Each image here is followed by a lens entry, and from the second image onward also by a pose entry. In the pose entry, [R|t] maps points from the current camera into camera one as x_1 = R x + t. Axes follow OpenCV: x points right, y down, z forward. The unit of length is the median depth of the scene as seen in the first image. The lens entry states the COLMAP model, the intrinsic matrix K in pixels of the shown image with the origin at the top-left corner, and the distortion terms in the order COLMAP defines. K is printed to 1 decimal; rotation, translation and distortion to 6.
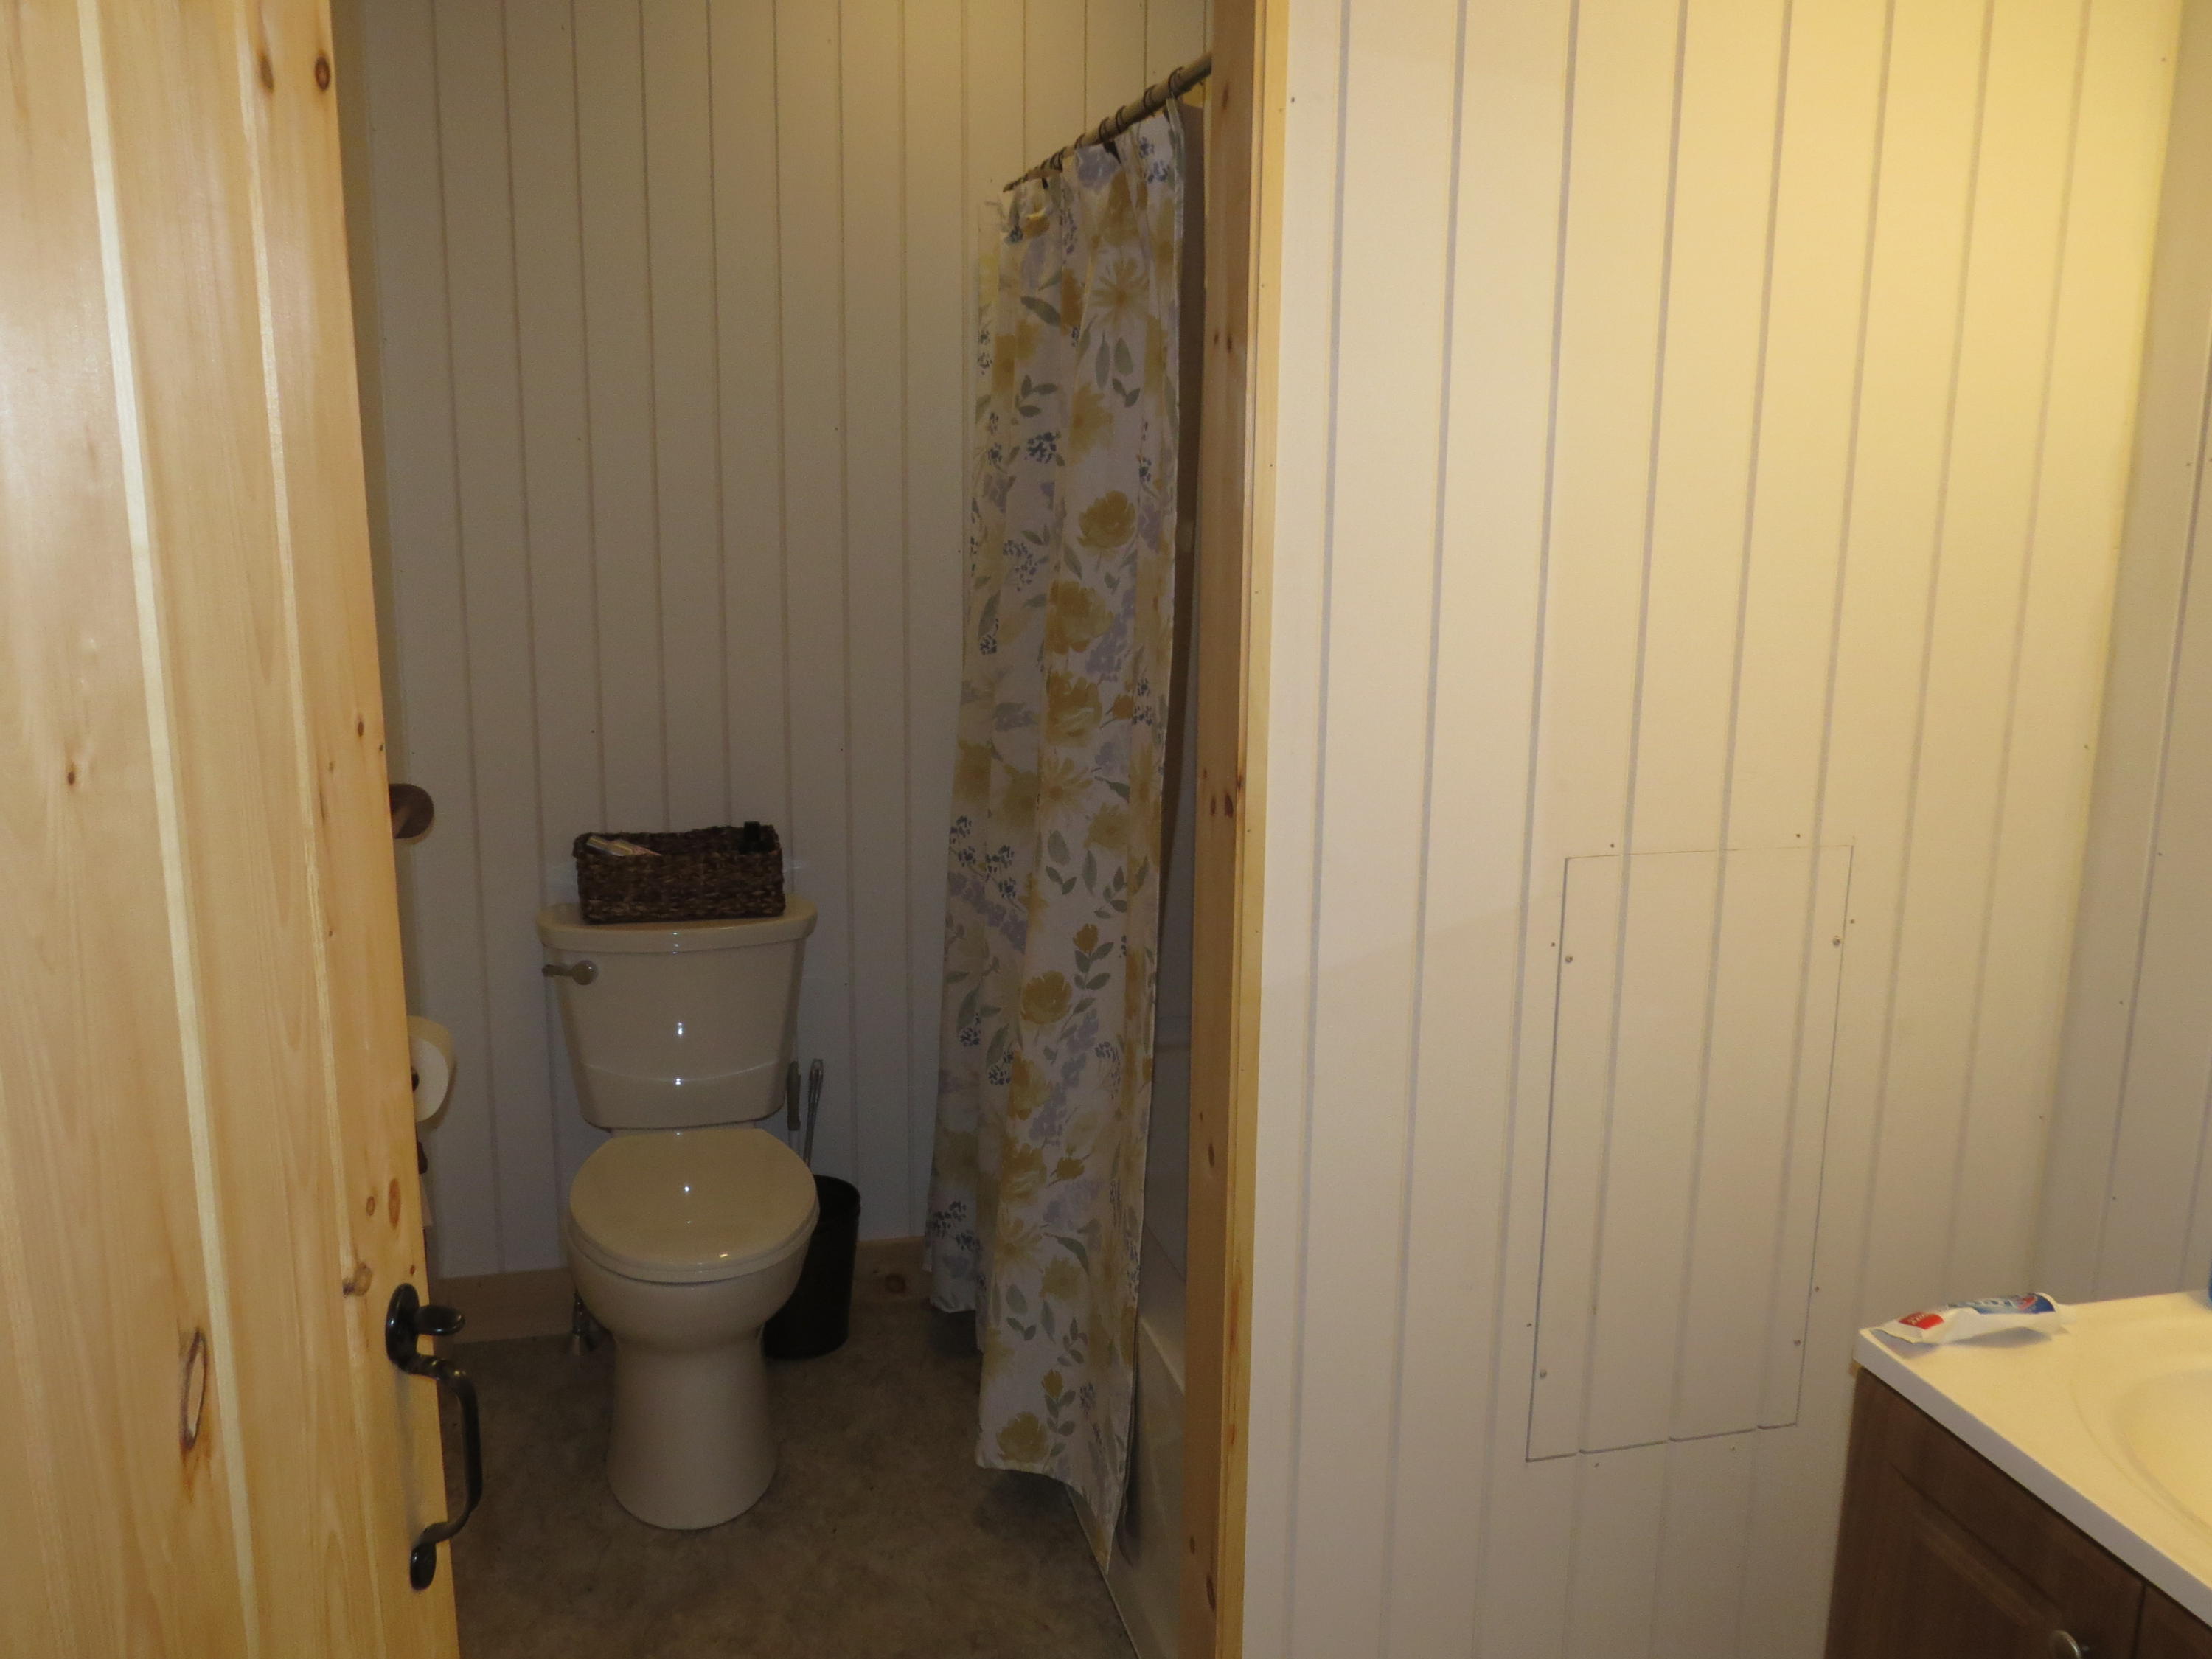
lens RADIAL K [[1865.5, 0, 1109.8], [0, 1865.5, 835.5], [0, 0, 1]] dist [-0.027838, 0.019895]
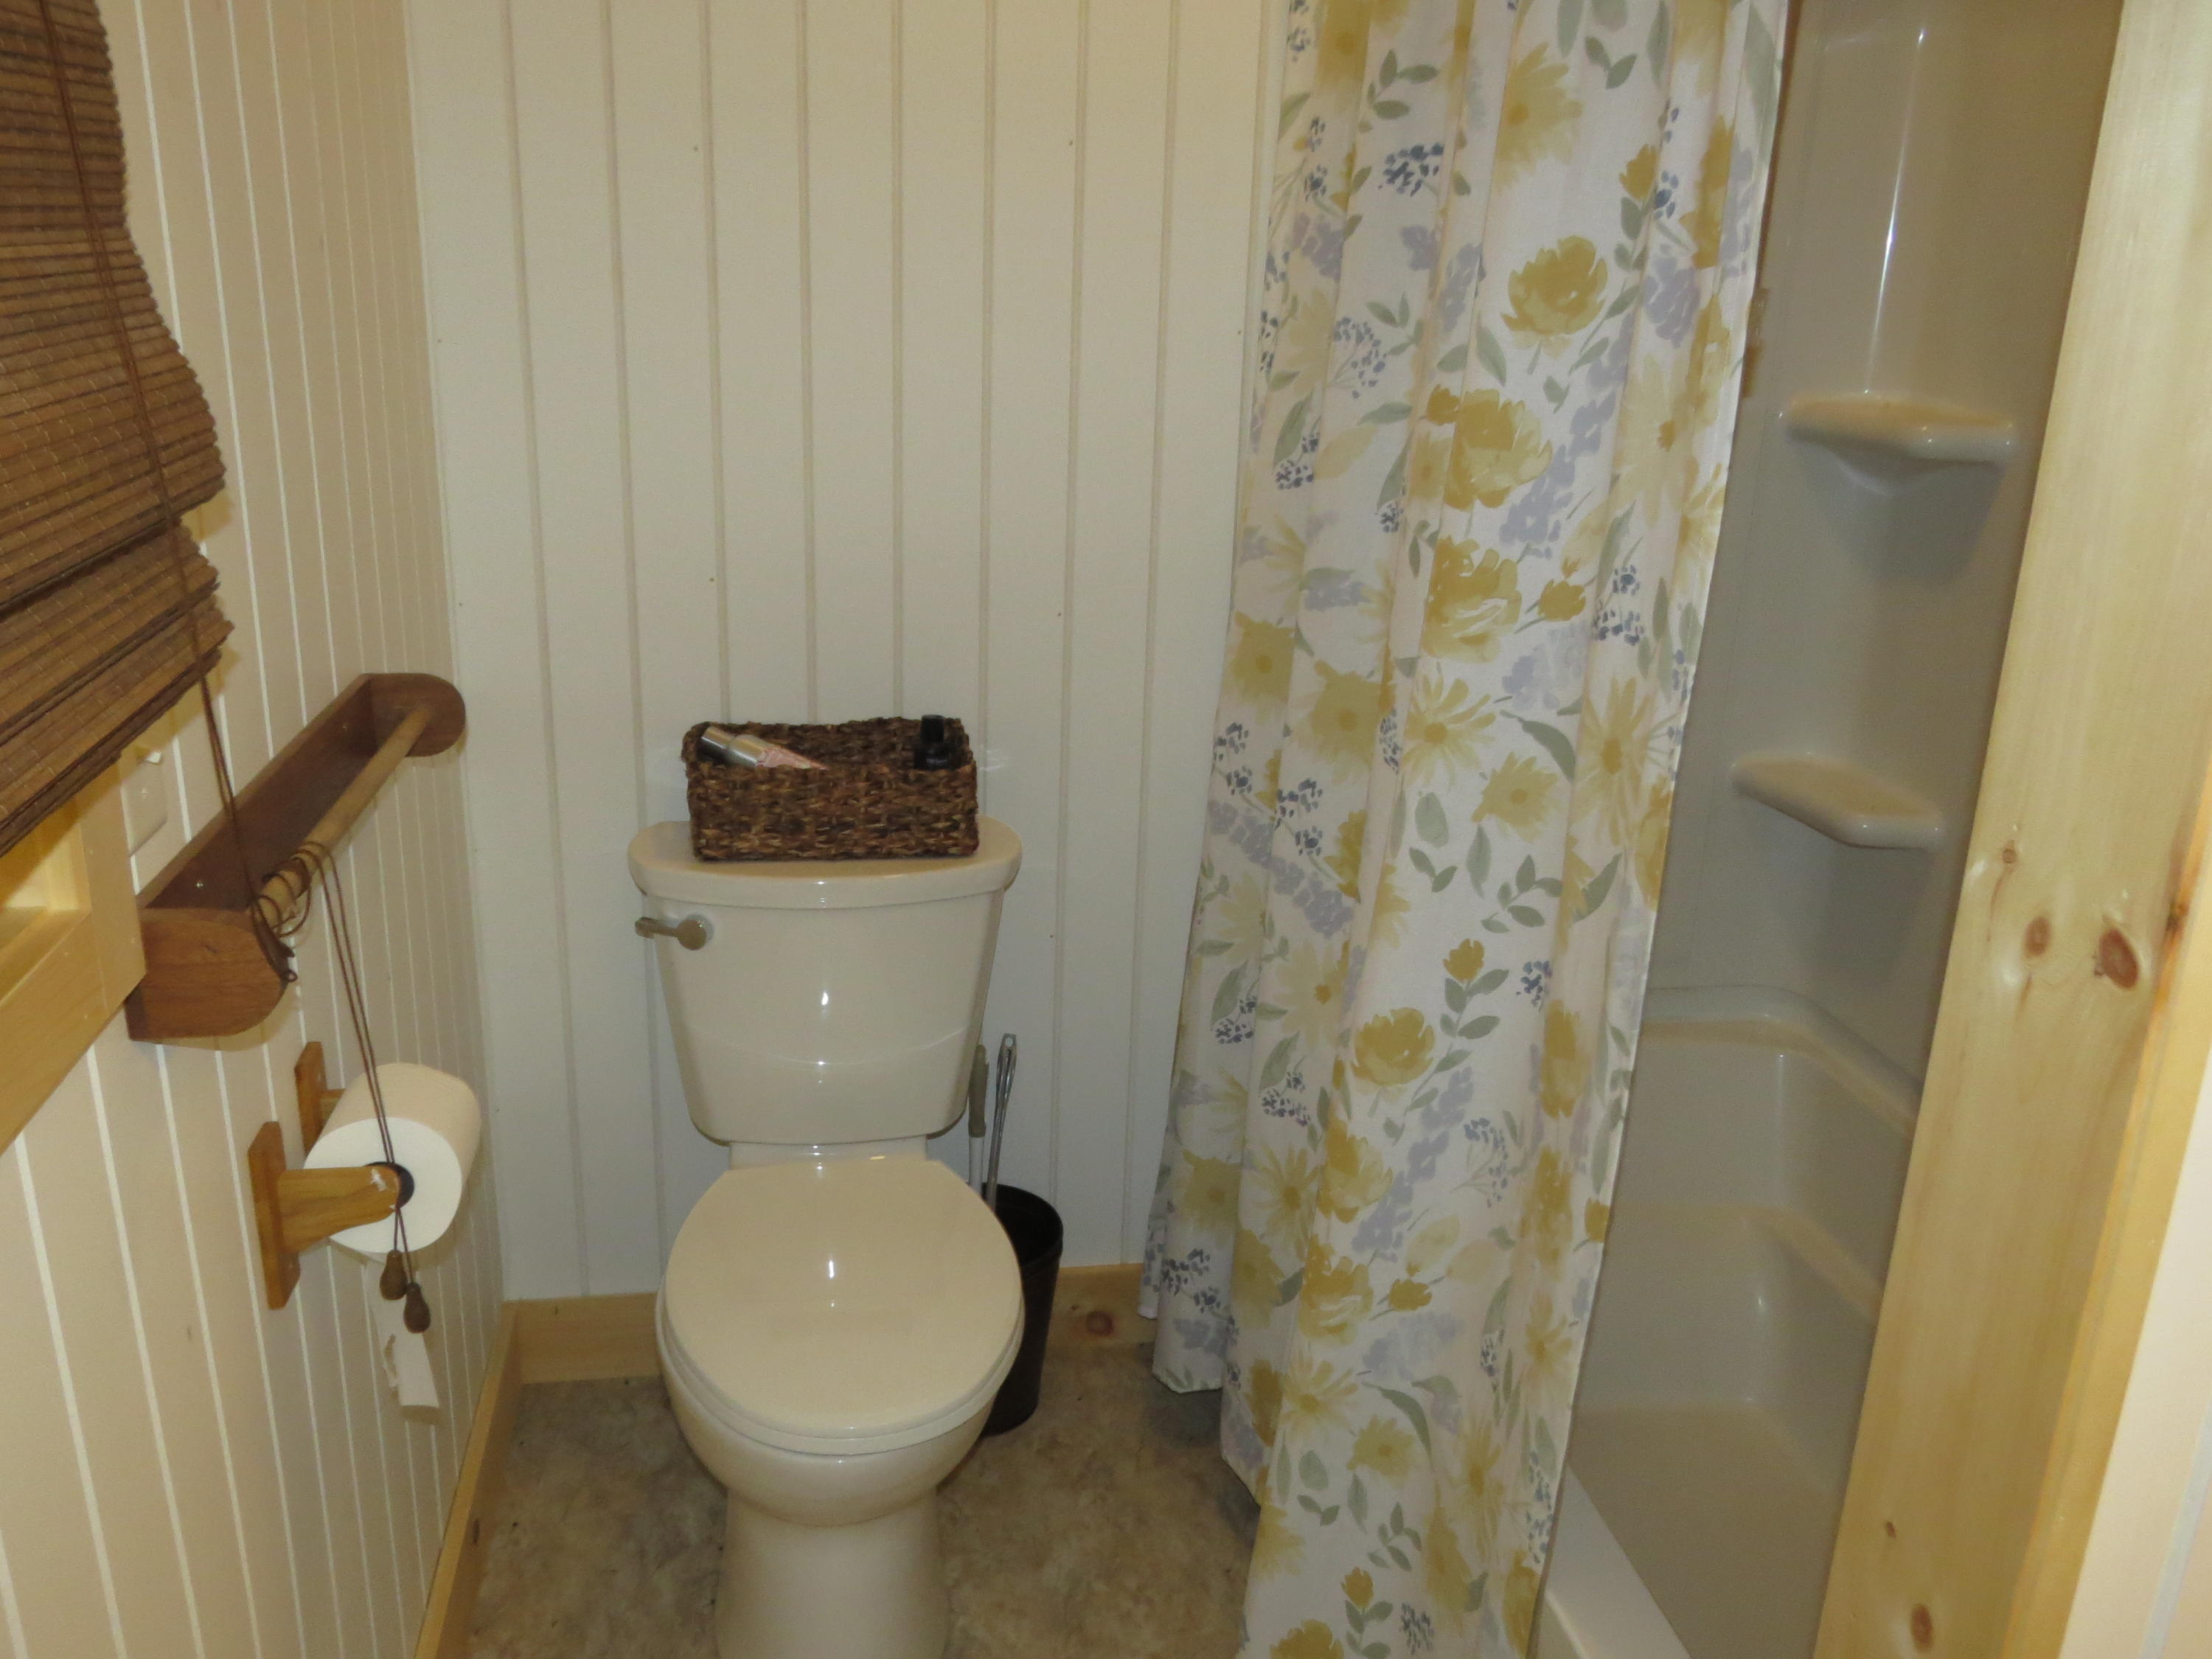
lens RADIAL K [[1865.5, 0, 1094.8], [0, 1865.5, 828.8], [0, 0, 1]] dist [-0.027838, 0.019895]
pose [[0.996116, 0.044500, -0.075975, -0.084120], [-0.035890, 0.993154, 0.111158, -0.050882], [0.080402, -0.108000, 0.990894, 0.335611]]
